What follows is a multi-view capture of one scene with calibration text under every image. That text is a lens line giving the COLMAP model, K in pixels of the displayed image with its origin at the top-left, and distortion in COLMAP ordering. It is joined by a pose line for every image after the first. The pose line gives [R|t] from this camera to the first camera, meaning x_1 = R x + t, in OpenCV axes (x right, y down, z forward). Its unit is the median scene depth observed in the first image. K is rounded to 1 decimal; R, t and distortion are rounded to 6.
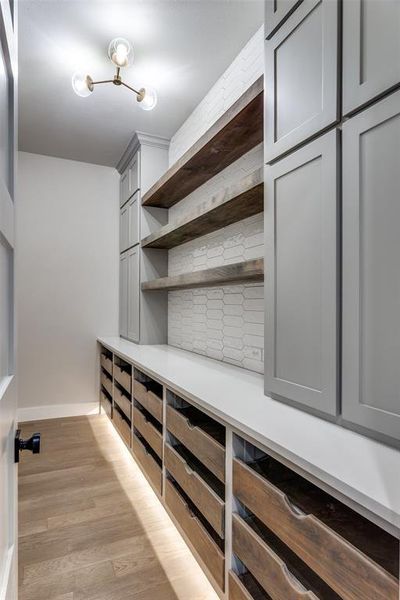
lens RADIAL K [[332.6, 0, 199.1], [0, 332.6, 302.2], [0, 0, 1]] dist [0.002097, 0.000522]
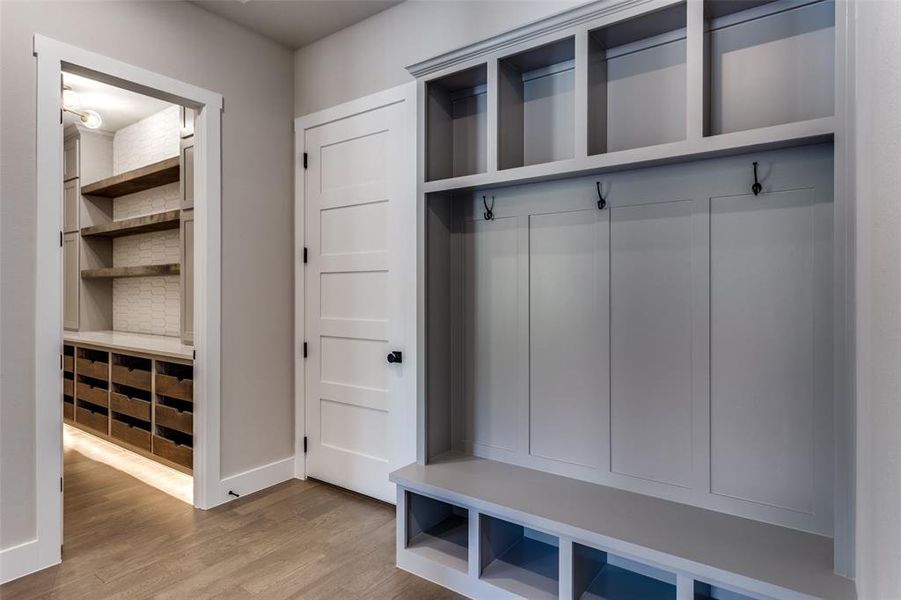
lens RADIAL K [[499.5, 0, 451.5], [0, 499.5, 292.6], [0, 0, 1]] dist [0.002097, 0.000522]
pose [[0.877977, -0.002273, 0.478697, 0.106981], [-0.000965, 0.999978, 0.006516, -0.001447], [-0.478702, -0.006183, 0.877956, -1.080518]]
